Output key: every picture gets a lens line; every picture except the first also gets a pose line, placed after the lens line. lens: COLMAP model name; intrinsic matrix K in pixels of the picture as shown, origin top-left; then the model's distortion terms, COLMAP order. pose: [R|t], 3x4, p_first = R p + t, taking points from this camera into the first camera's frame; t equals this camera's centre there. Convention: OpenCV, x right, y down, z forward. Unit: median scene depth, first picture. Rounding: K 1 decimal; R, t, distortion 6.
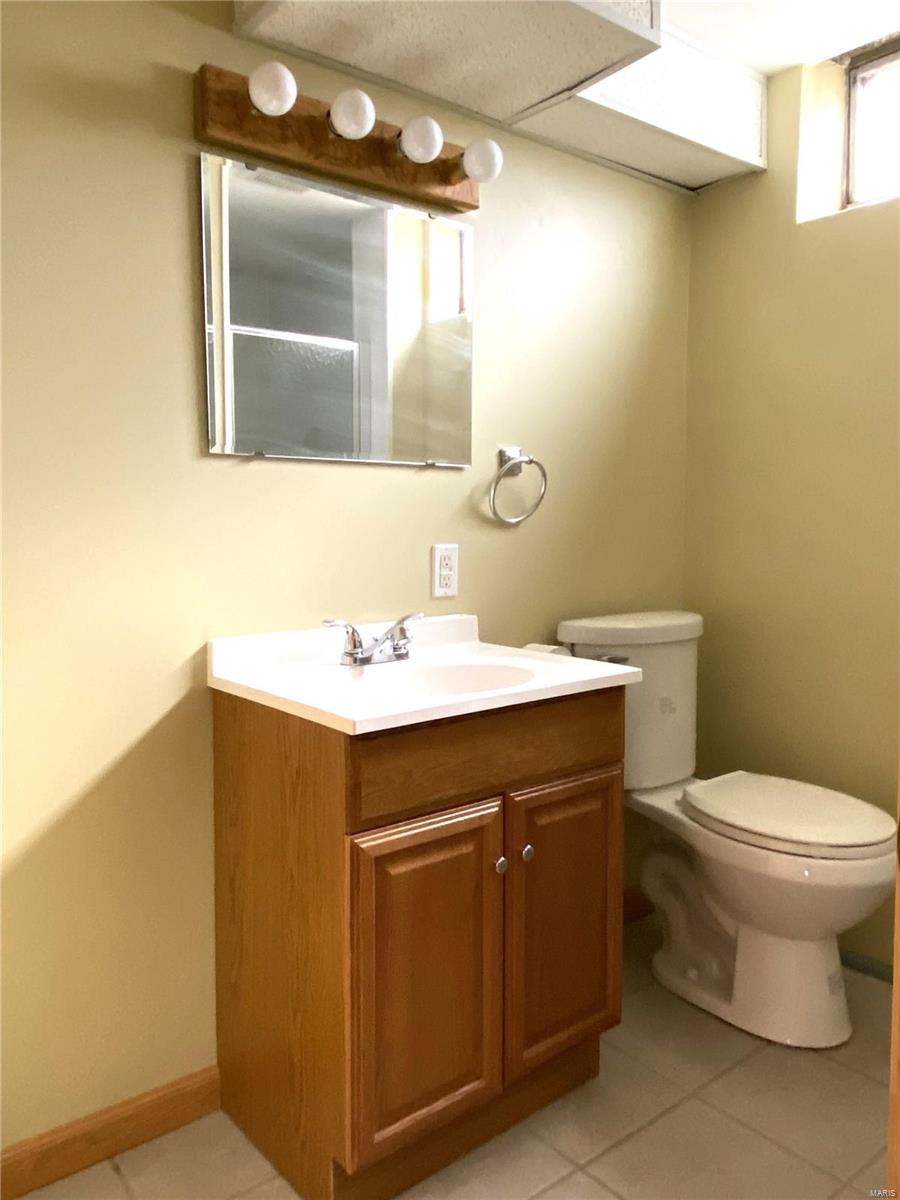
lens RADIAL K [[918.8, 0, 449.9], [0, 918.8, 585.5], [0, 0, 1]] dist [0.022754, -0.008779]
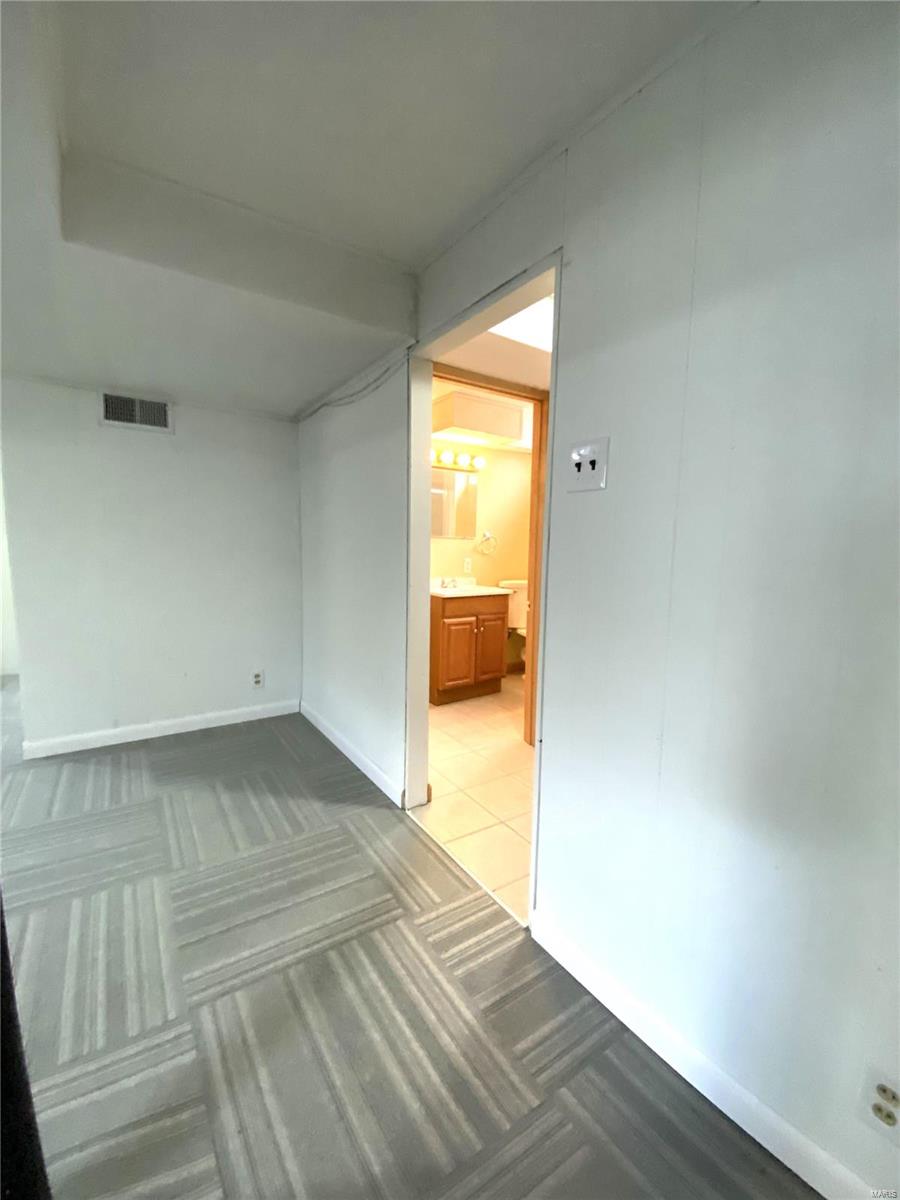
lens RADIAL K [[488.2, 0, 448.4], [0, 488.2, 593.4], [0, 0, 1]] dist [0.056752, -0.036014]
pose [[0.996591, 0.034076, -0.075131, 0.084676], [-0.032113, 0.999115, 0.027183, 0.053361], [0.075991, -0.024678, 0.996803, -1.198826]]
